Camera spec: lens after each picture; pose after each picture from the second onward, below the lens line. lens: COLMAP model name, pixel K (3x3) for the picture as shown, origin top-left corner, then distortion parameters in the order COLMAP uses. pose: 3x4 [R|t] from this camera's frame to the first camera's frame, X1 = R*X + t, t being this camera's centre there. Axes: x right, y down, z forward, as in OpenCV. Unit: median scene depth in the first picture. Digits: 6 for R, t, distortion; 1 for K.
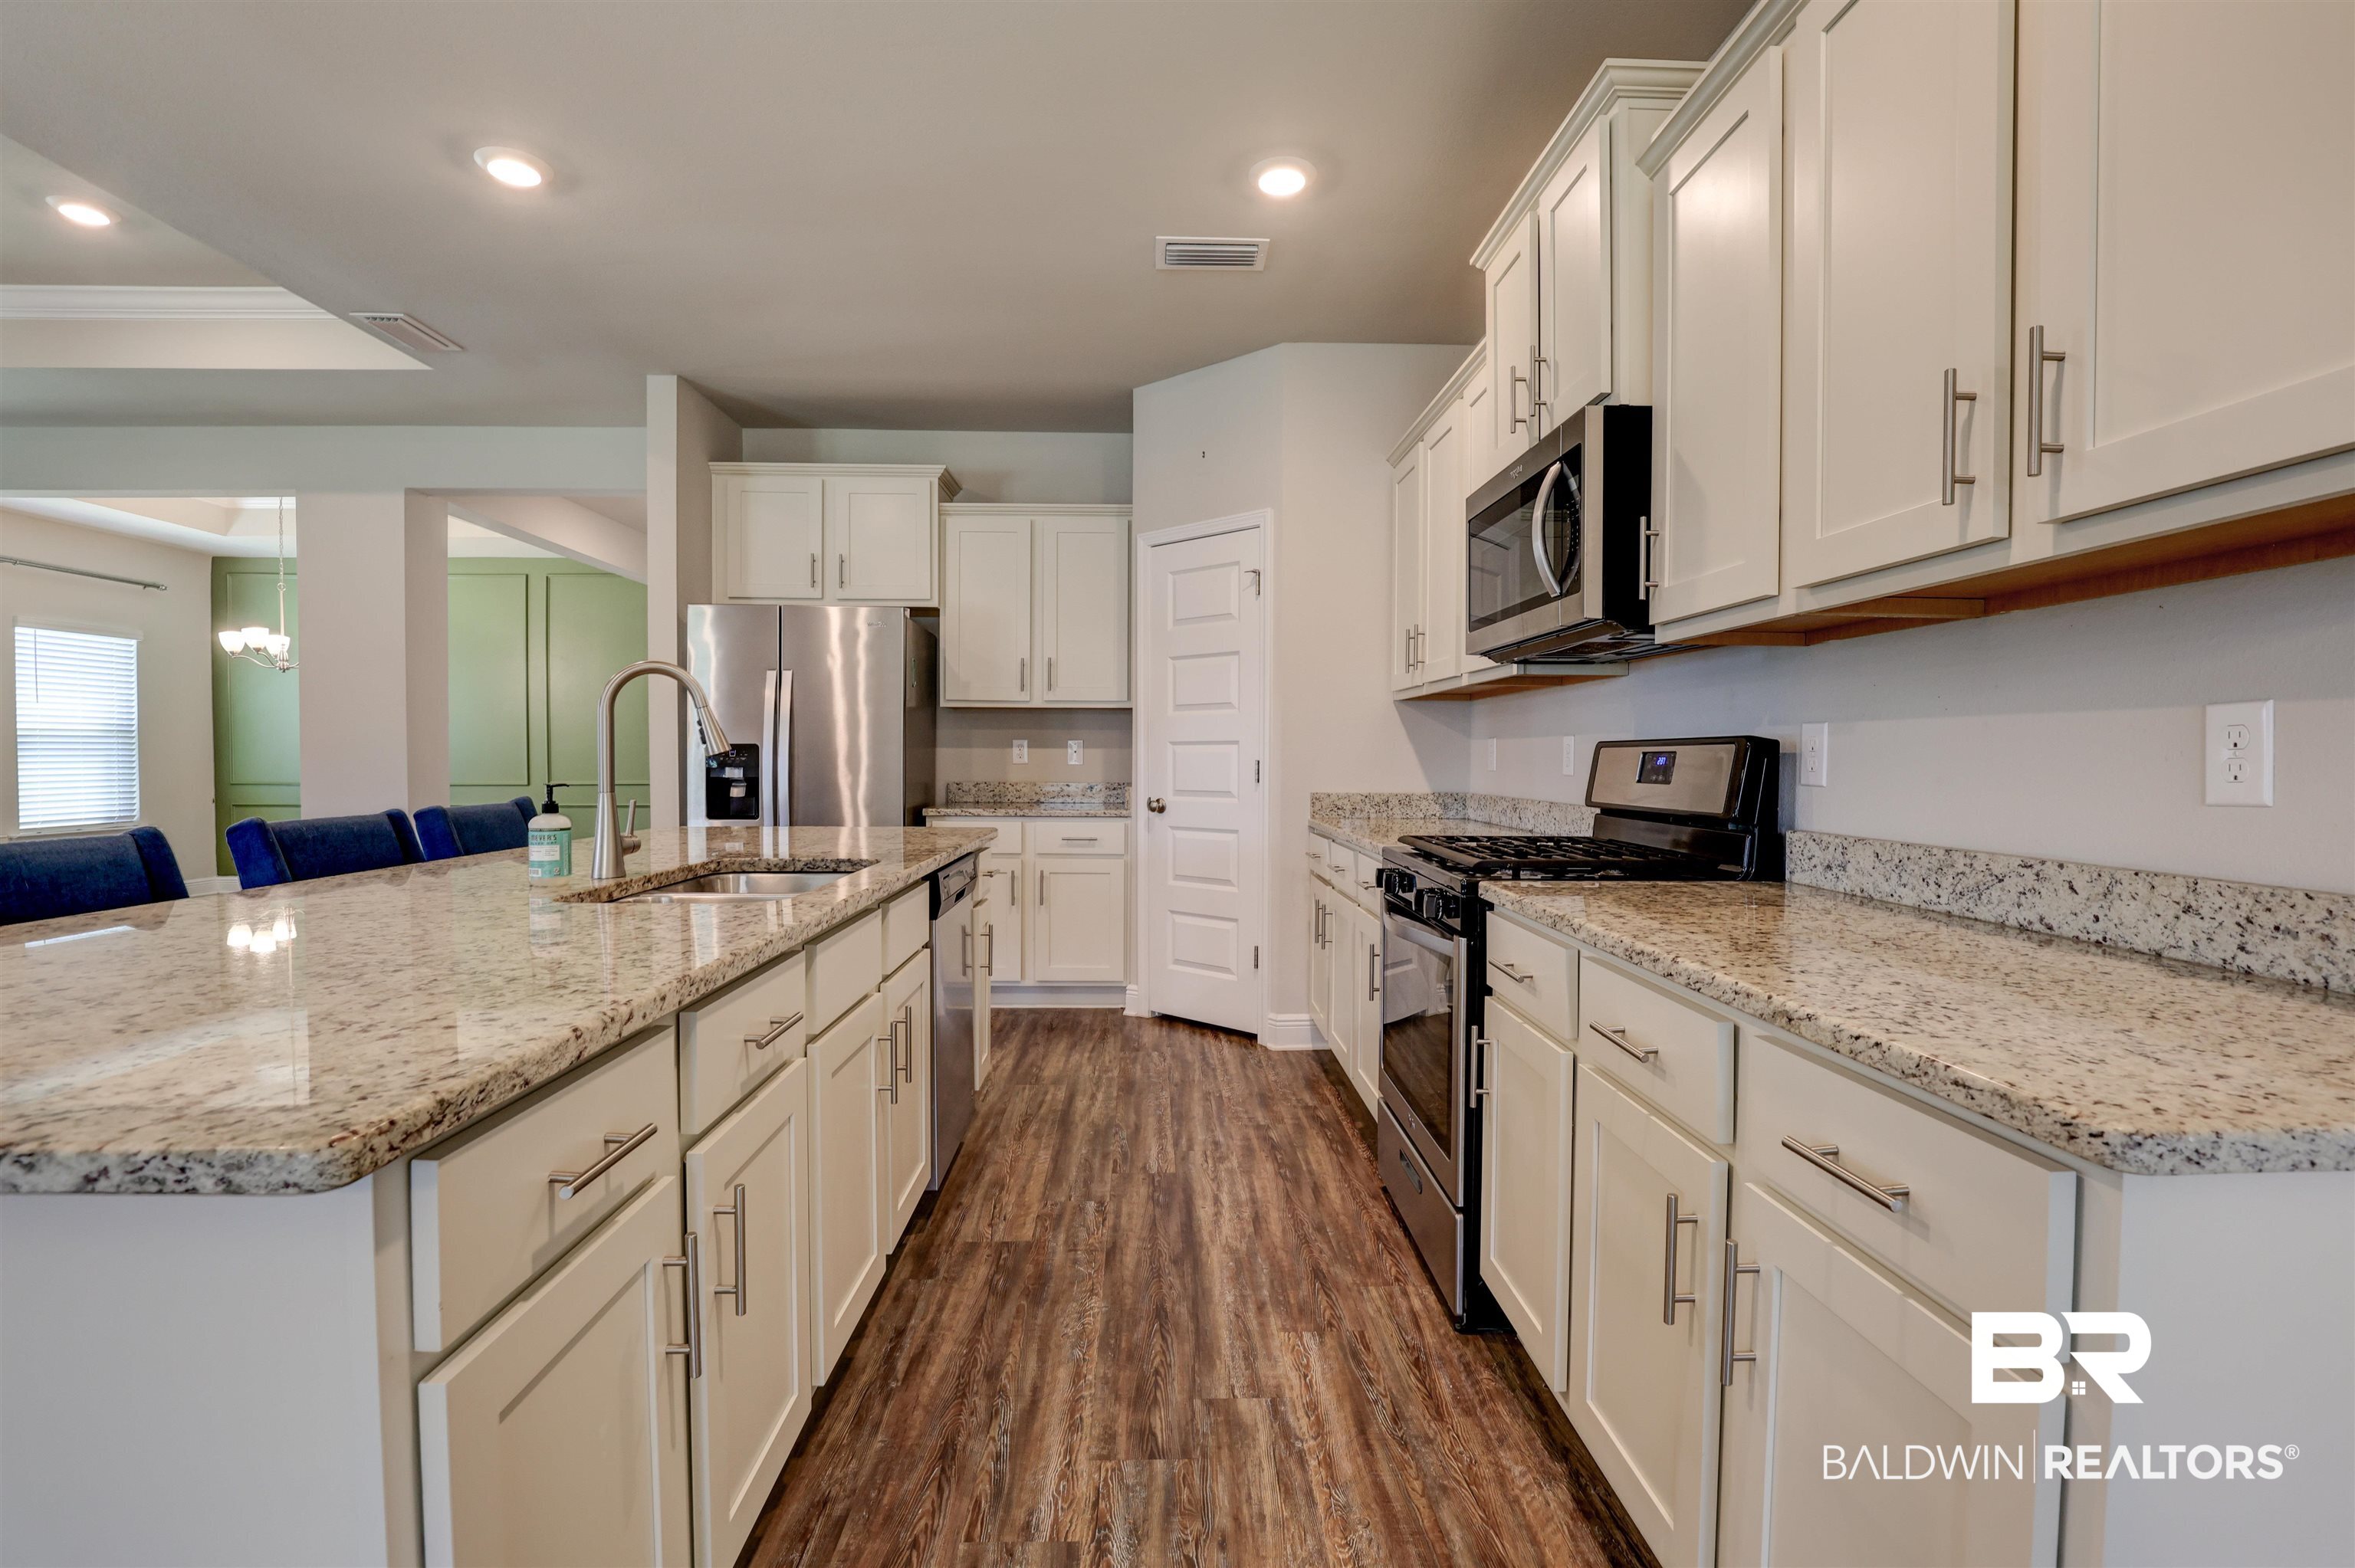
lens RADIAL K [[1085.8, 0, 1195.2], [0, 1085.8, 791.8], [0, 0, 1]] dist [-0.030580, 0.003239]
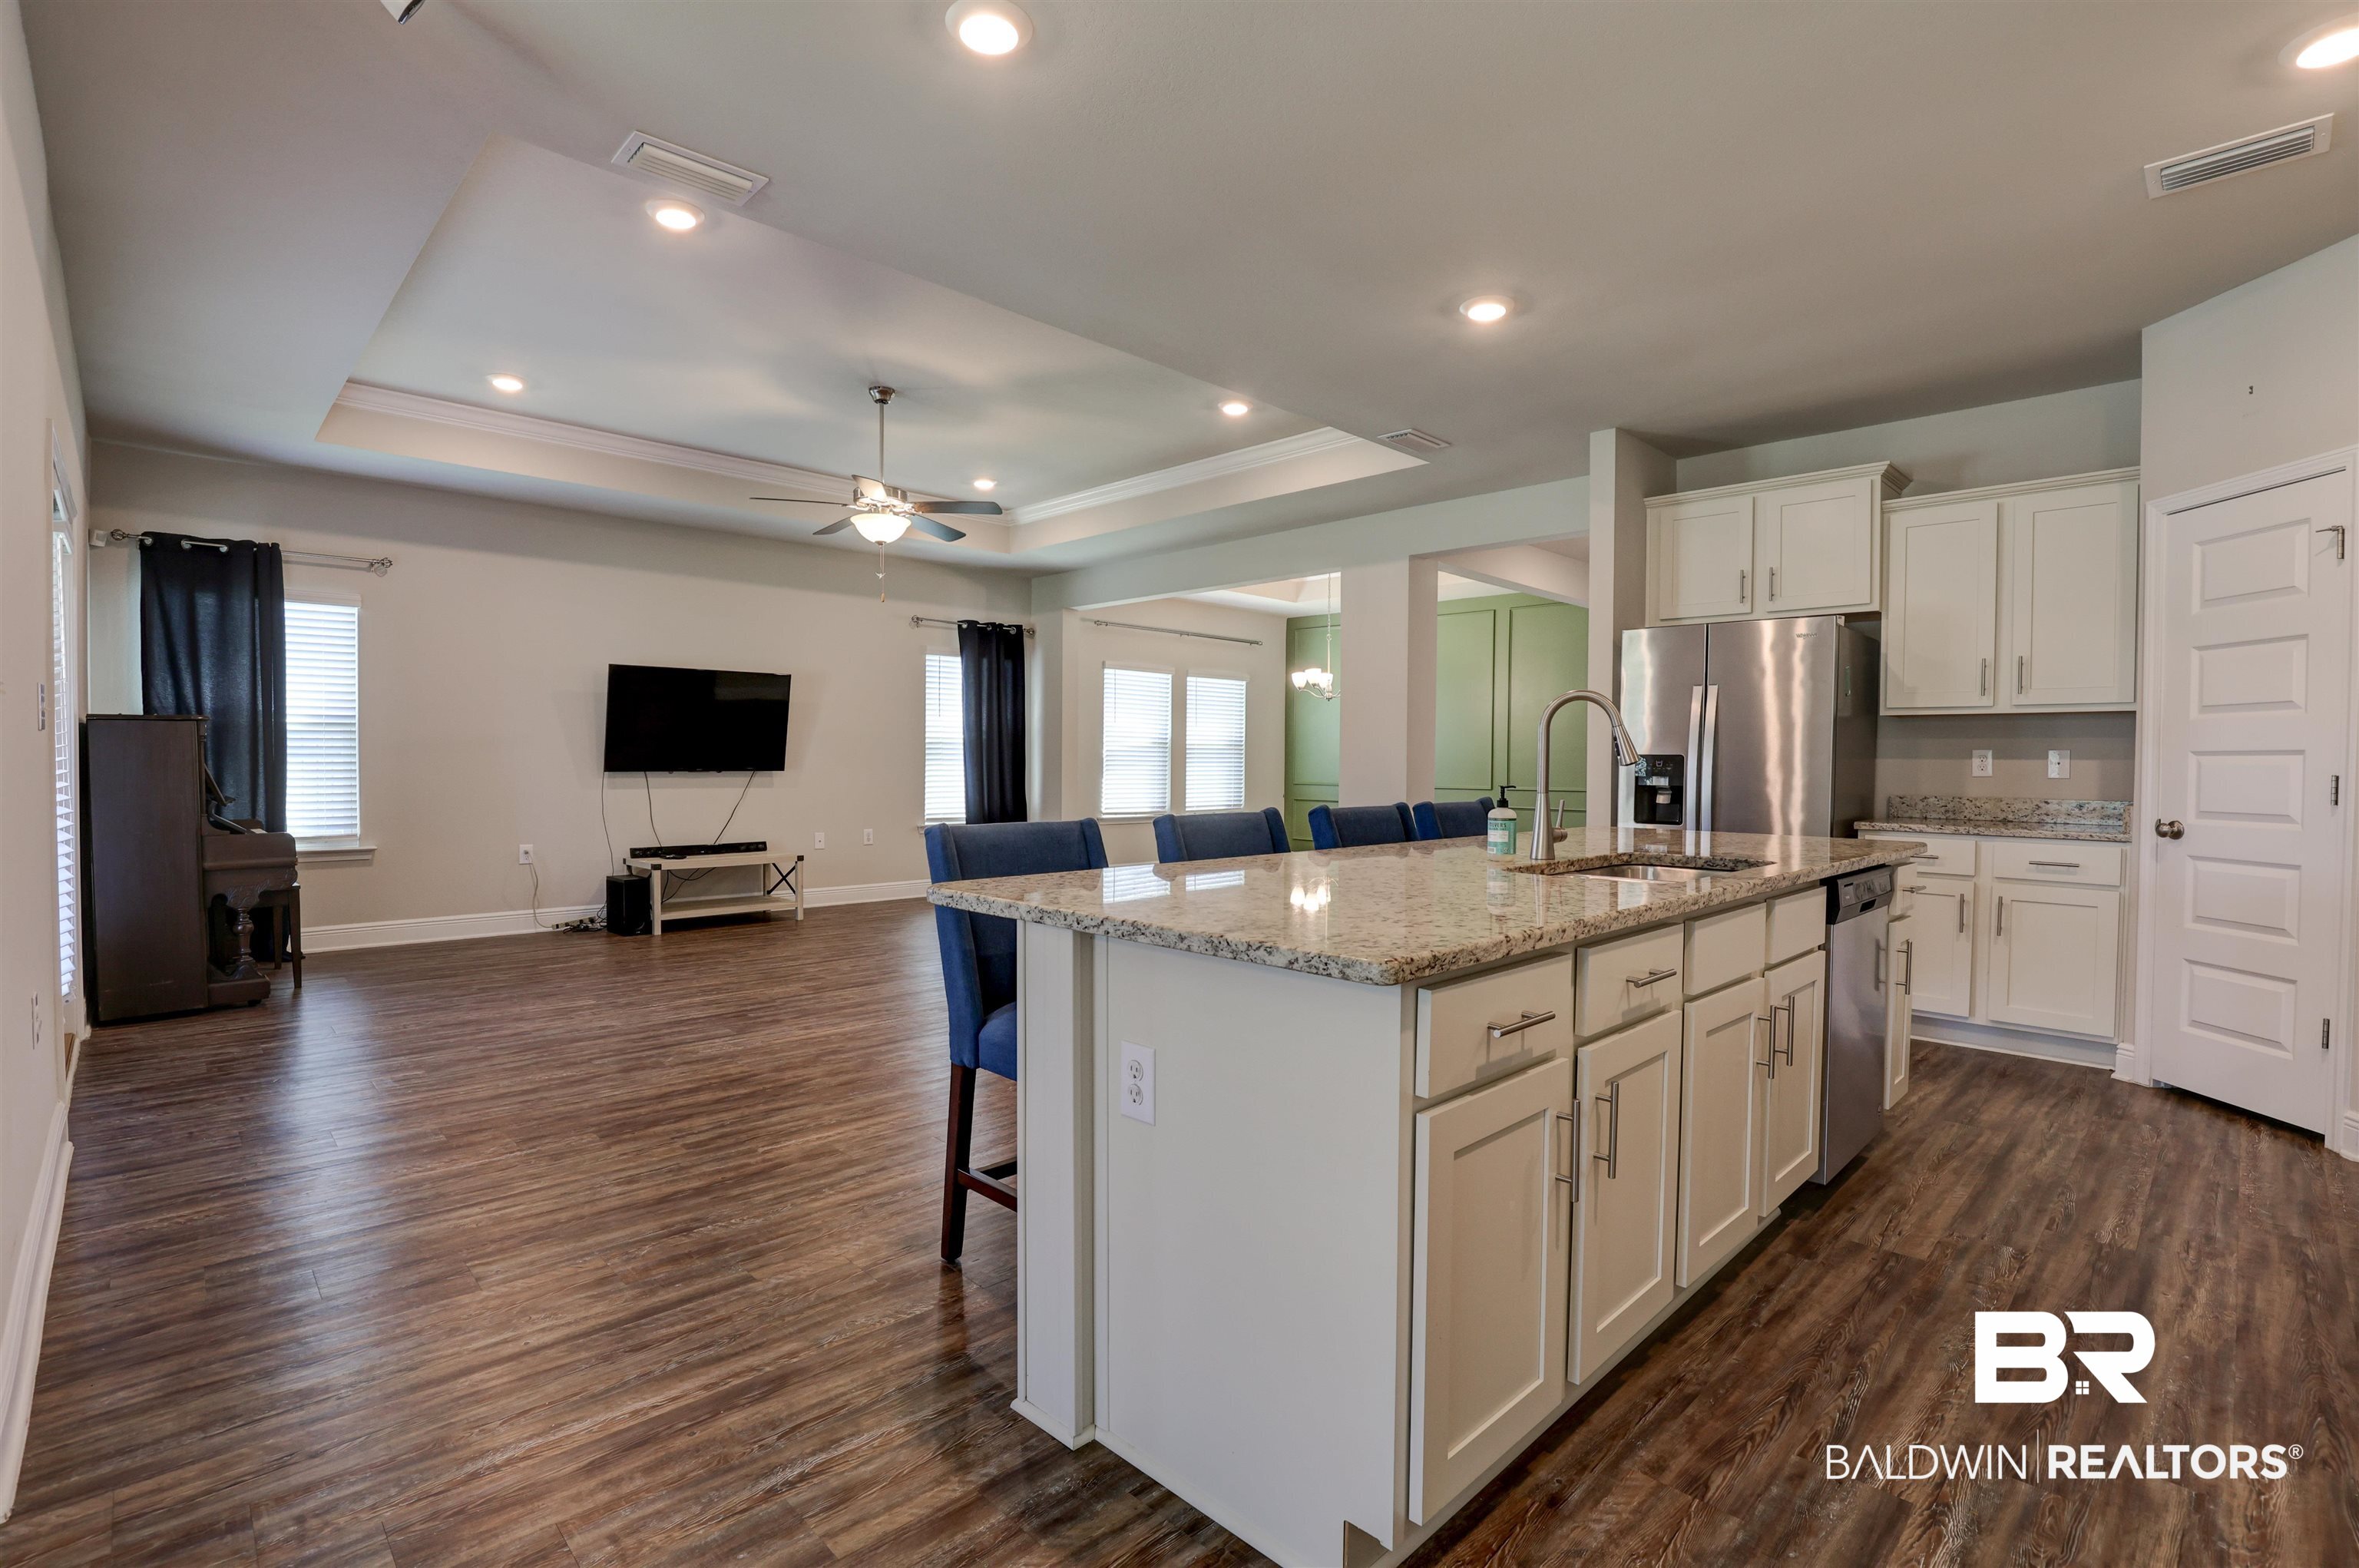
lens RADIAL K [[1087.7, 0, 1180.8], [0, 1087.7, 782.4], [0, 0, 1]] dist [-0.030580, 0.003239]
pose [[0.670036, 0.016278, -0.742150, 0.070810], [-0.029476, 0.999554, -0.004688, 0.003602], [0.741743, 0.025017, 0.670217, -0.108407]]
